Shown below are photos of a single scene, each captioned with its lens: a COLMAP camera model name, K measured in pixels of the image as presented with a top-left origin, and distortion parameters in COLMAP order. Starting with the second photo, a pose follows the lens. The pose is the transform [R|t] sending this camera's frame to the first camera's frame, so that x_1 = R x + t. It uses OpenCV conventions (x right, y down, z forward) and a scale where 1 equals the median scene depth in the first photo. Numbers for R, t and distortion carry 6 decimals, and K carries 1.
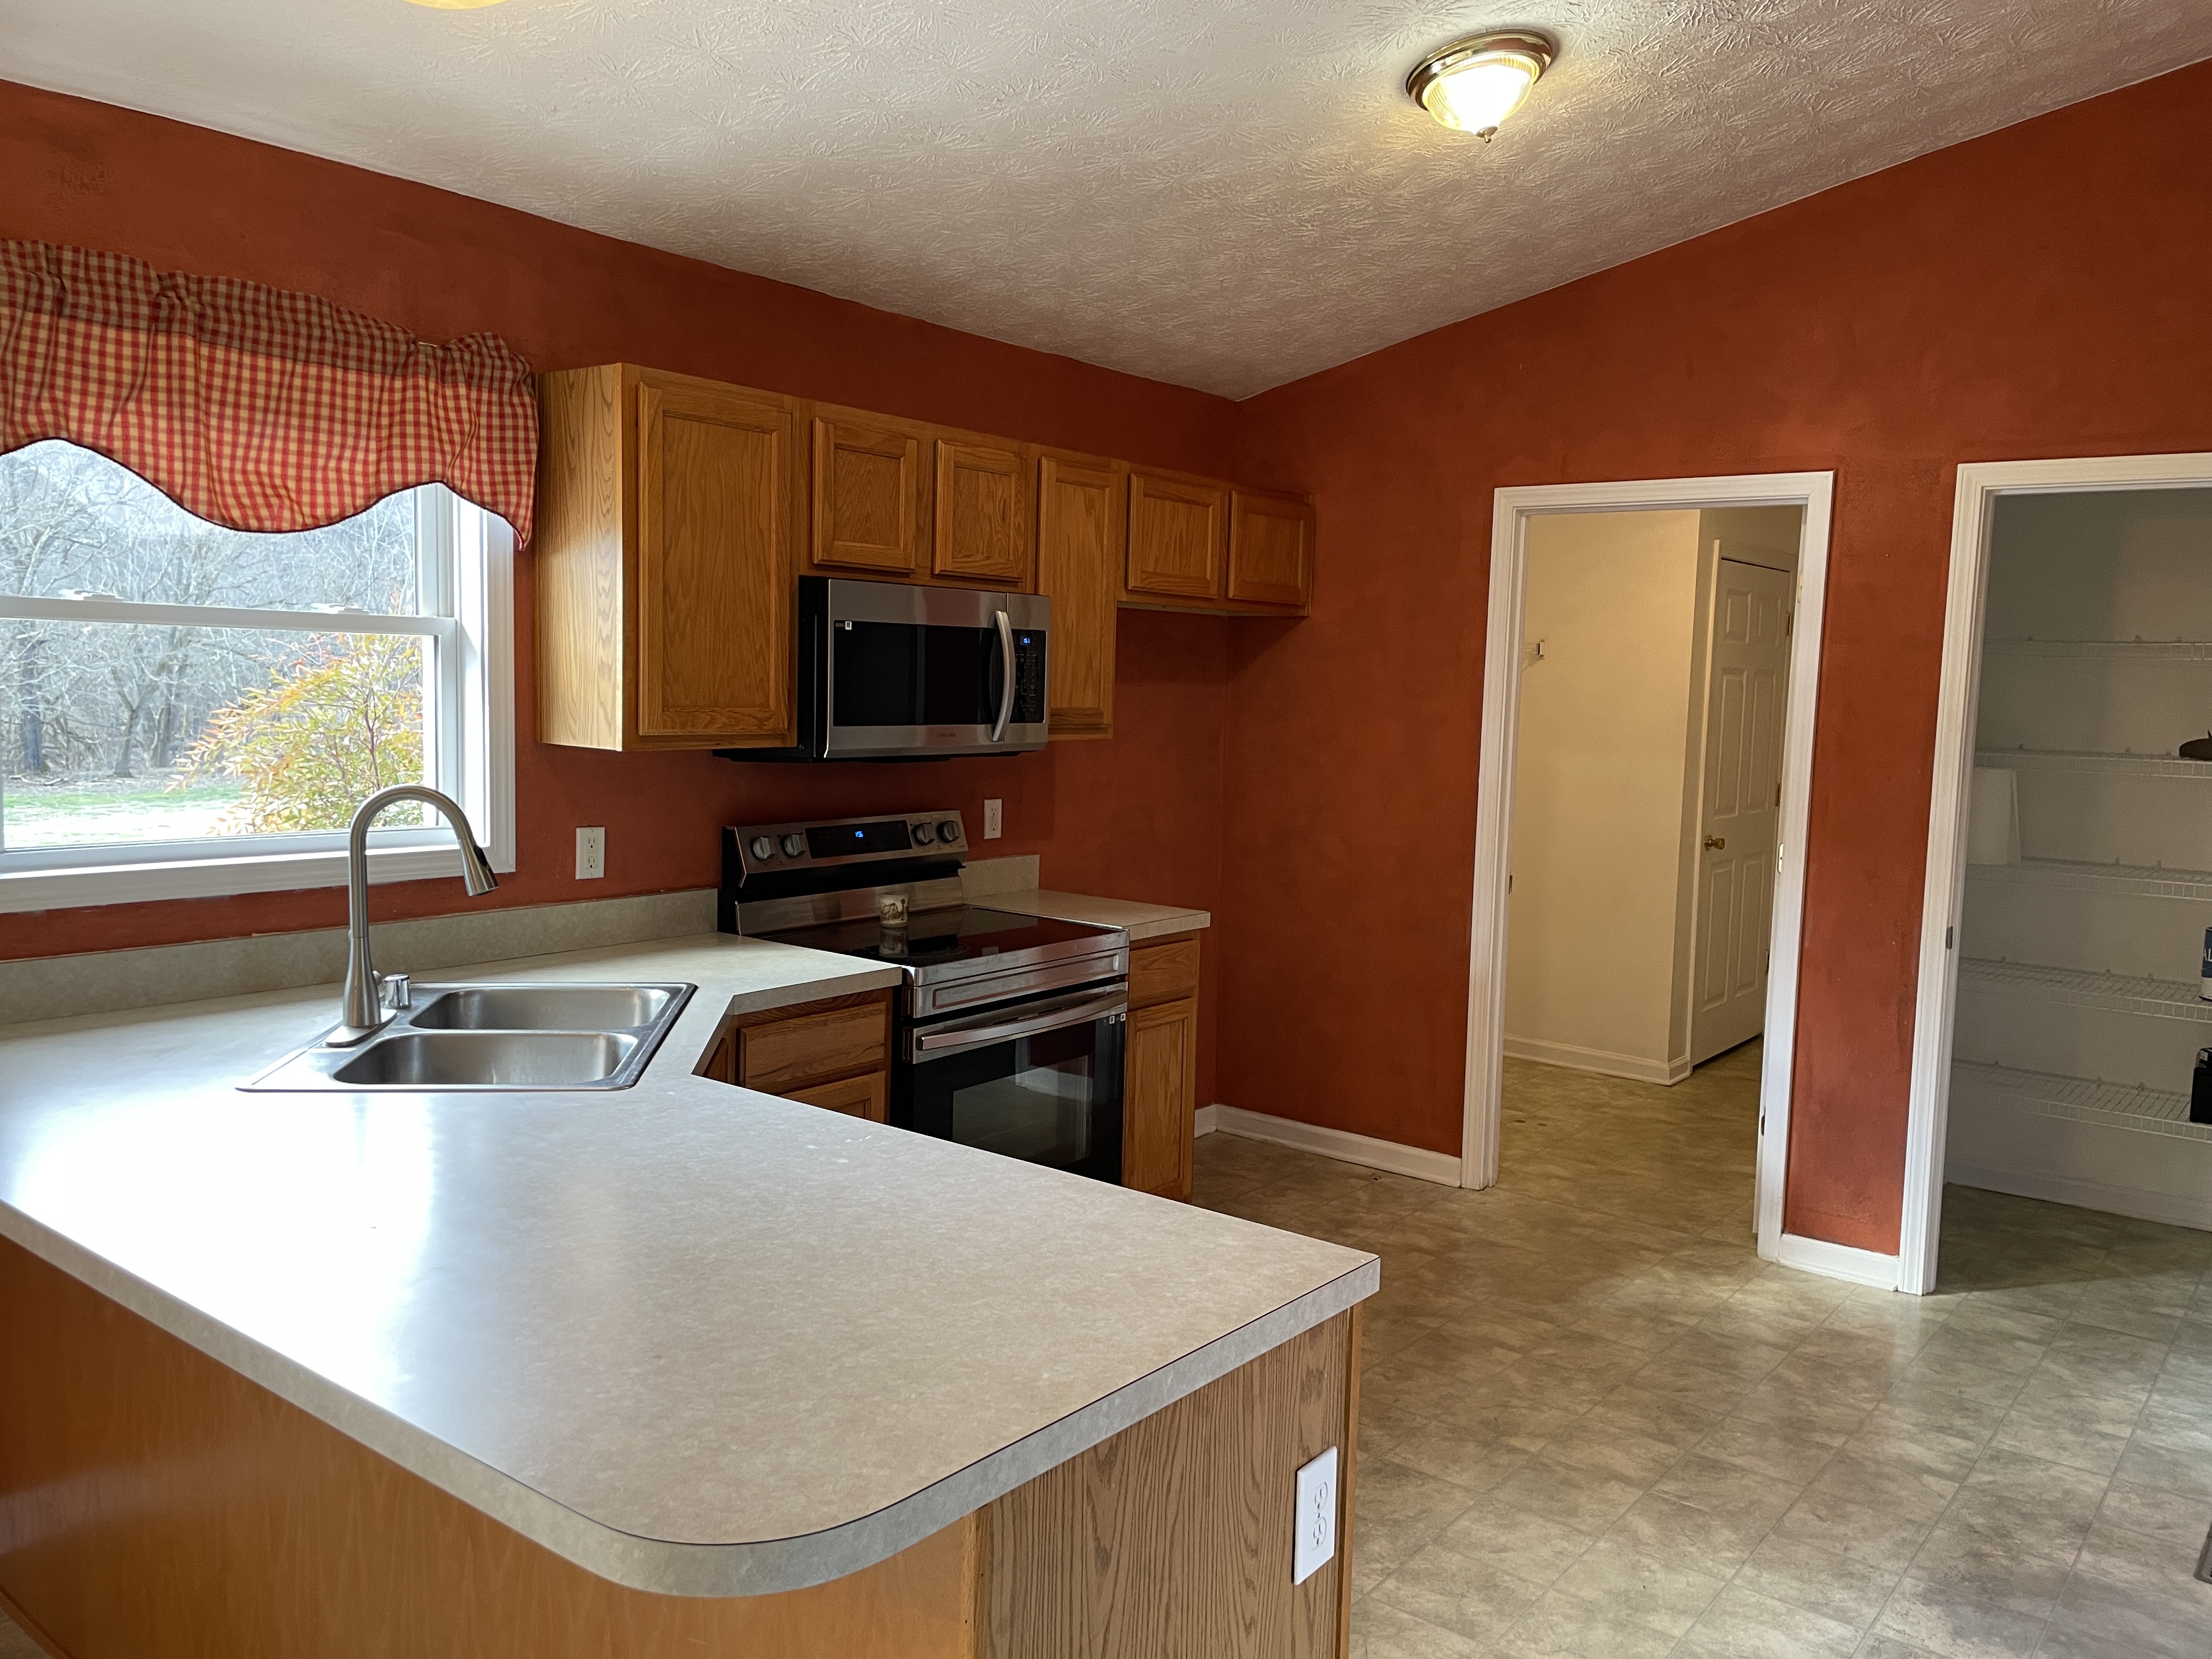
lens RADIAL K [[1661.9, 0, 1123.2], [0, 1661.9, 858.3], [0, 0, 1]] dist [0.061205, -0.033038]
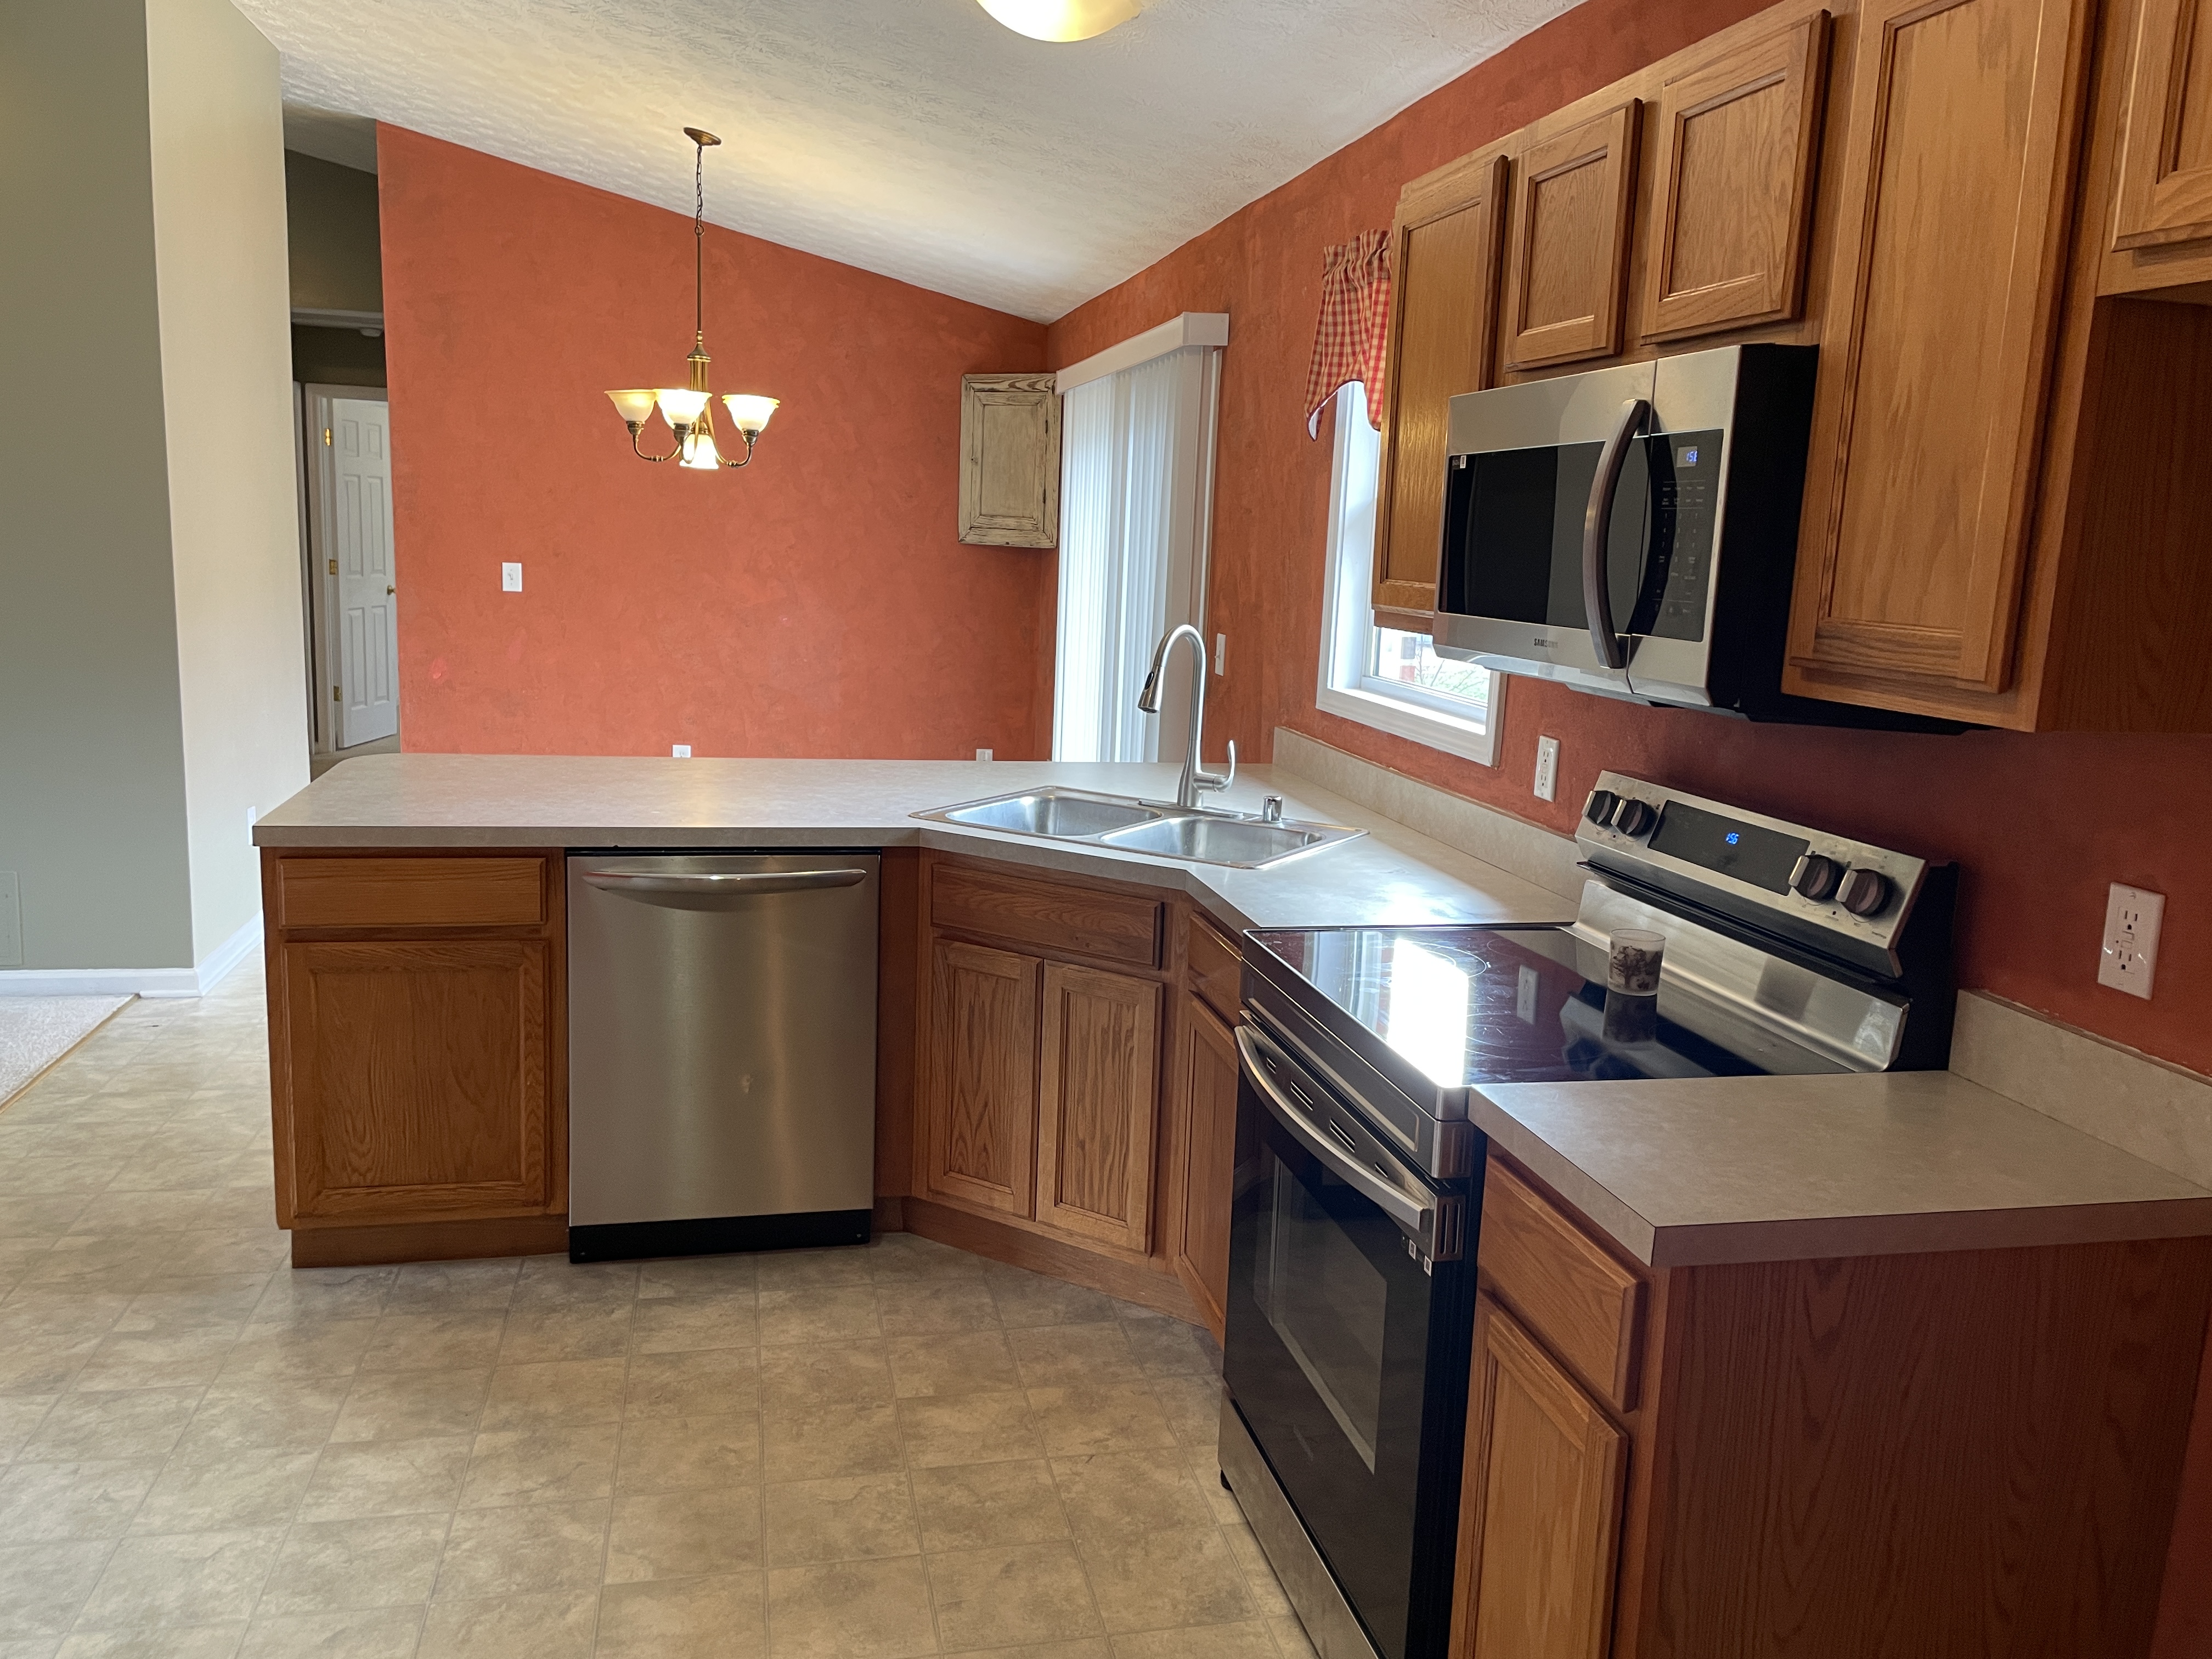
lens RADIAL K [[1661.9, 0, 1103.6], [0, 1661.9, 846.9], [0, 0, 1]] dist [0.061205, -0.033038]
pose [[-0.638232, 0.087477, -0.764858, 0.427173], [-0.143089, 0.962731, 0.229508, -0.116830], [0.756429, 0.255922, -0.601929, 1.258320]]
